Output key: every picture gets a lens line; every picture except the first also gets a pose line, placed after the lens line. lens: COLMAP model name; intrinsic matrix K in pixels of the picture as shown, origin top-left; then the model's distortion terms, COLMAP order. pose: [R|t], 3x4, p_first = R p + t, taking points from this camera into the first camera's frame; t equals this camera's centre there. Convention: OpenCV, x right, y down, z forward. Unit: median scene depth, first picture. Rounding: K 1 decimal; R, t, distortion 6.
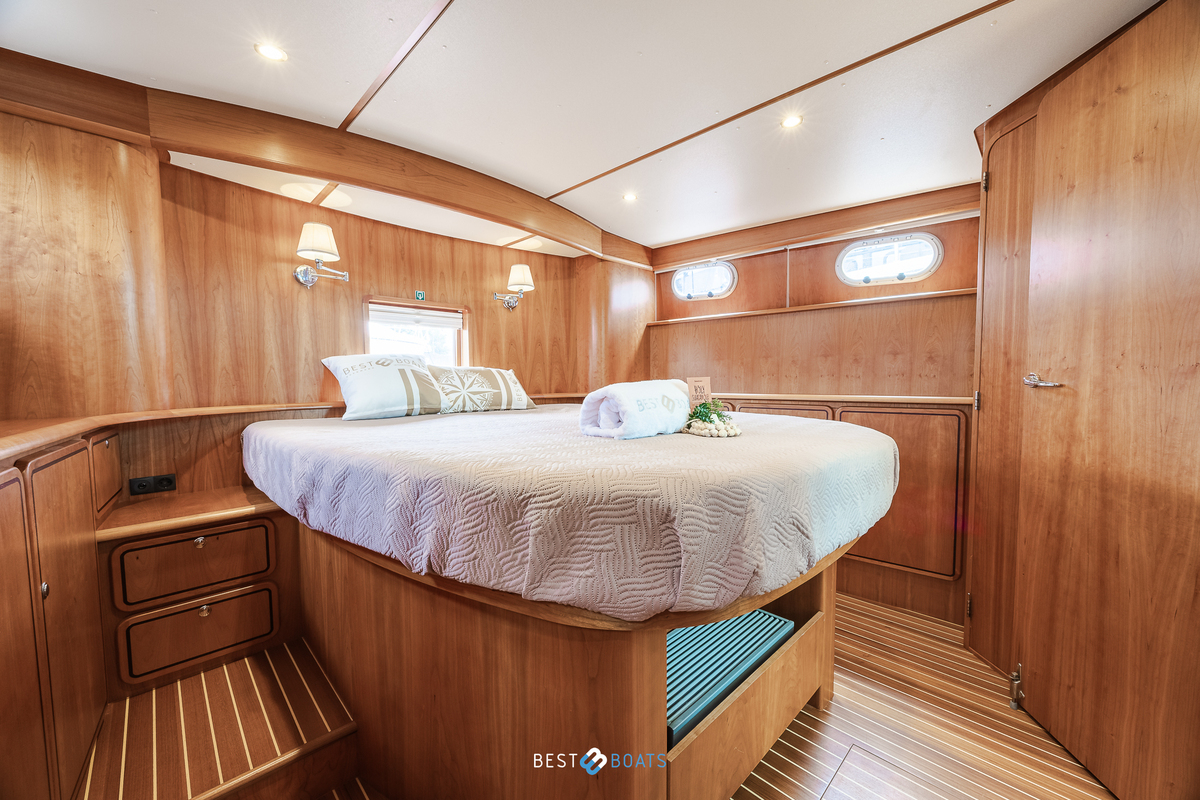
lens RADIAL K [[458.4, 0, 599.6], [0, 458.4, 404.6], [0, 0, 1]] dist [-0.000134, -0.000169]
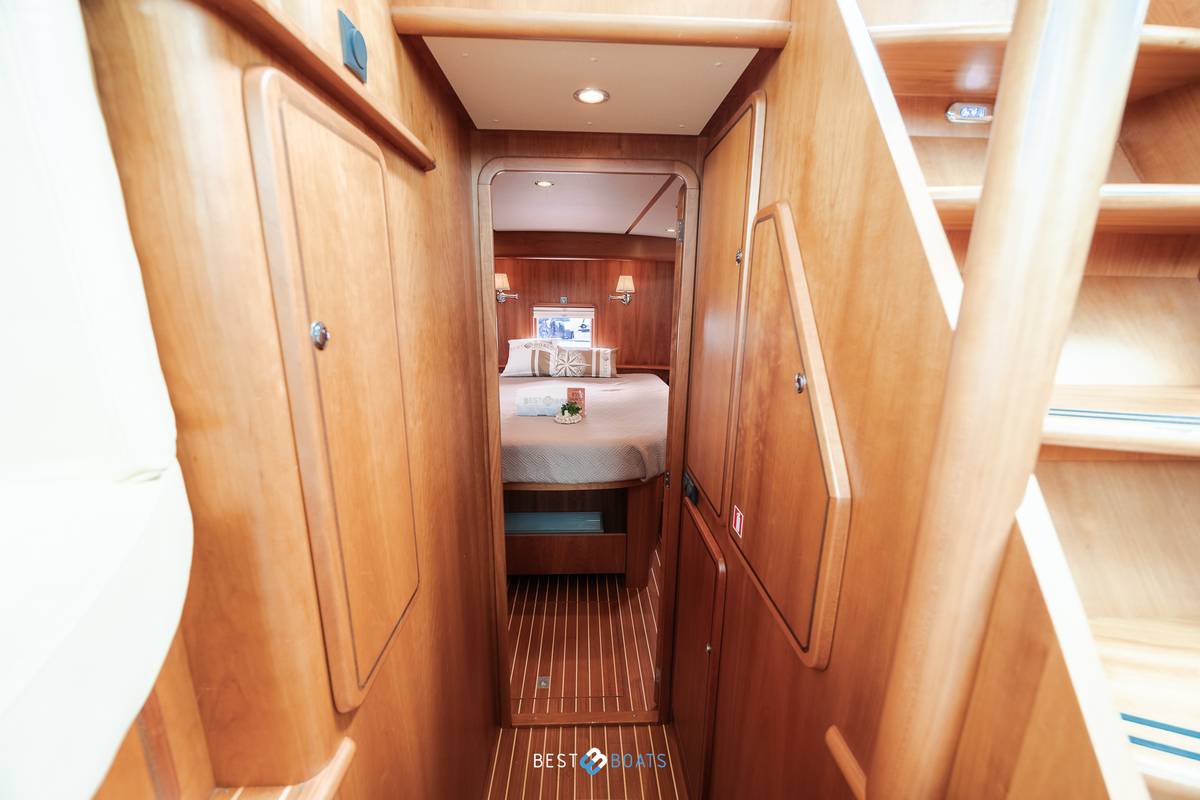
lens RADIAL K [[458.4, 0, 599.6], [0, 458.4, 404.6], [0, 0, 1]] dist [-0.000134, -0.000169]
pose [[0.743464, 0.171248, -0.646480, 0.849716], [-0.058037, 0.979534, 0.192728, -0.203090], [0.666253, -0.105767, 0.738187, -0.160782]]
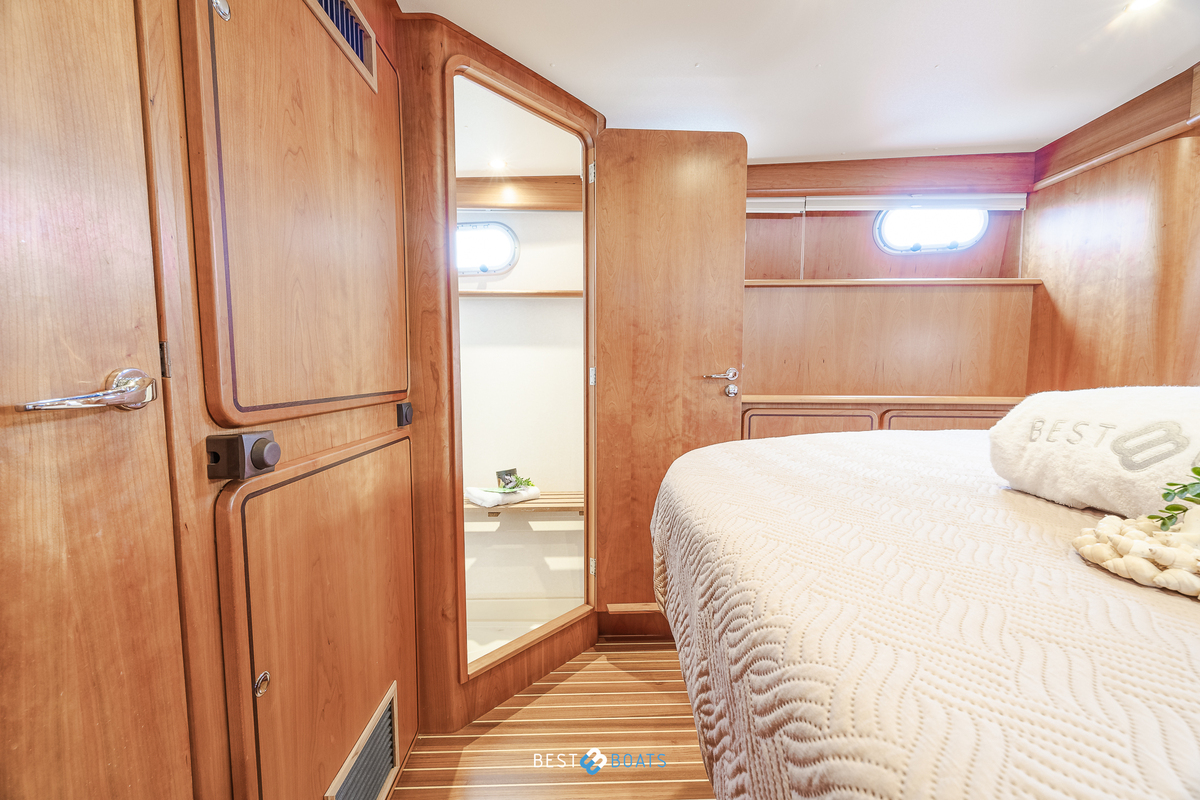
lens RADIAL K [[458.4, 0, 599.6], [0, 458.4, 404.6], [0, 0, 1]] dist [-0.000134, -0.000169]
pose [[-0.675045, 0.064380, -0.734962, 0.382475], [-0.038176, 0.991803, 0.121941, -0.033714], [0.736788, 0.110374, -0.667054, 0.492827]]
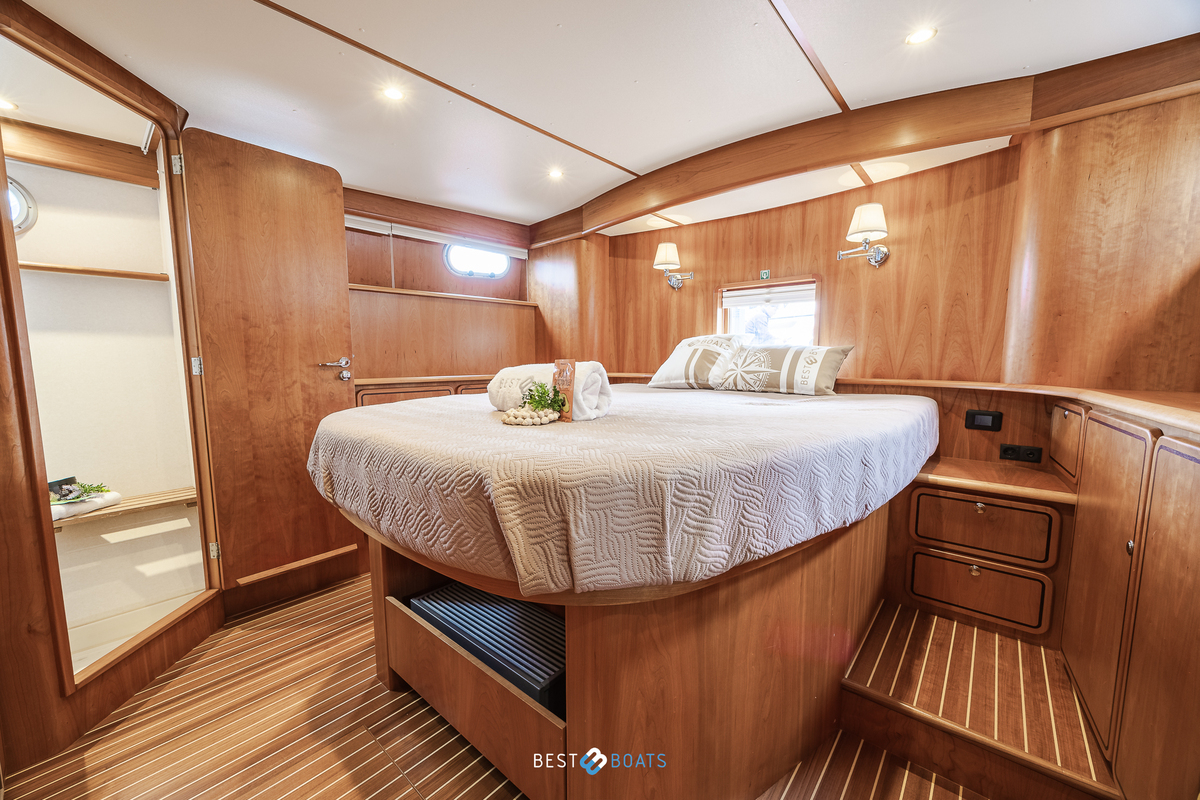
lens RADIAL K [[458.4, 0, 599.6], [0, 458.4, 404.6], [0, 0, 1]] dist [-0.000134, -0.000169]
pose [[0.086401, 0.110539, -0.990109, 0.639973], [-0.054410, 0.992866, 0.106099, -0.041299], [0.994774, 0.044705, 0.091799, 0.575566]]
